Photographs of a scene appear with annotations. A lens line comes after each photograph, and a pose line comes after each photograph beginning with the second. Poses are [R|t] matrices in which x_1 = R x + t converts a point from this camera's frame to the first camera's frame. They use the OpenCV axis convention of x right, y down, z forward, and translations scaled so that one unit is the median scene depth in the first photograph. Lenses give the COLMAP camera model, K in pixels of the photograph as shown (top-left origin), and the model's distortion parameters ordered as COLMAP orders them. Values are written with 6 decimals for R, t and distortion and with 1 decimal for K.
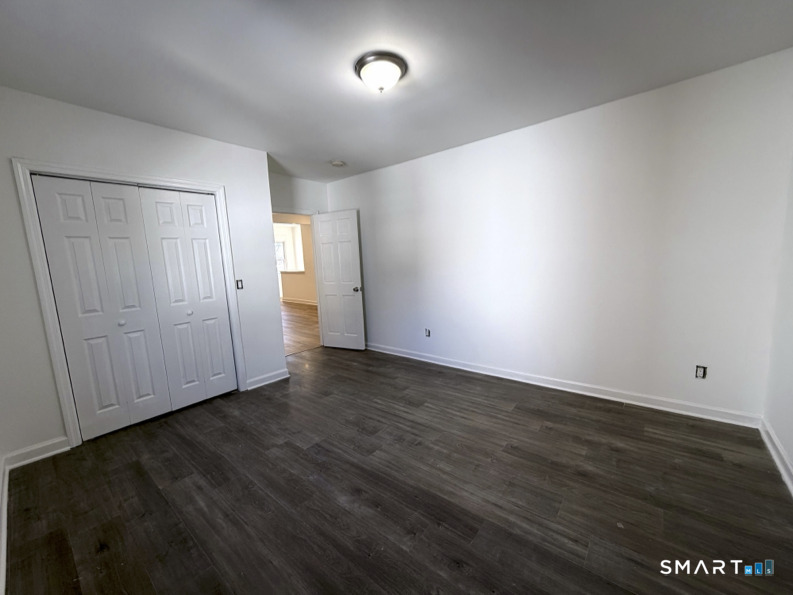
lens RADIAL K [[317.4, 0, 396.5], [0, 317.4, 297.6], [0, 0, 1]] dist [0.000244, -0.000299]
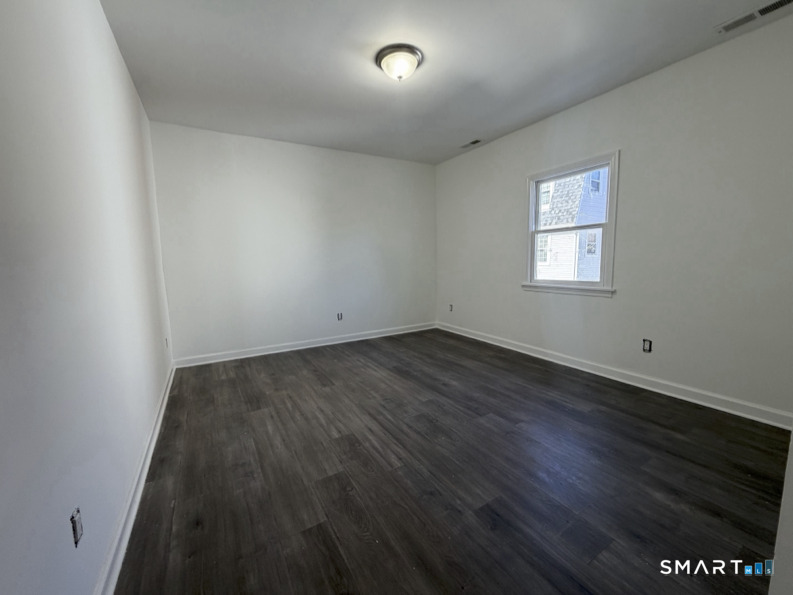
lens RADIAL K [[317.4, 0, 396.1], [0, 317.4, 295.8], [0, 0, 1]] dist [0.000244, -0.000299]
pose [[-0.937902, 0.019073, 0.346377, -0.333614], [0.099080, 0.971623, 0.214783, -0.128973], [-0.332451, 0.235764, -0.913177, 1.796506]]
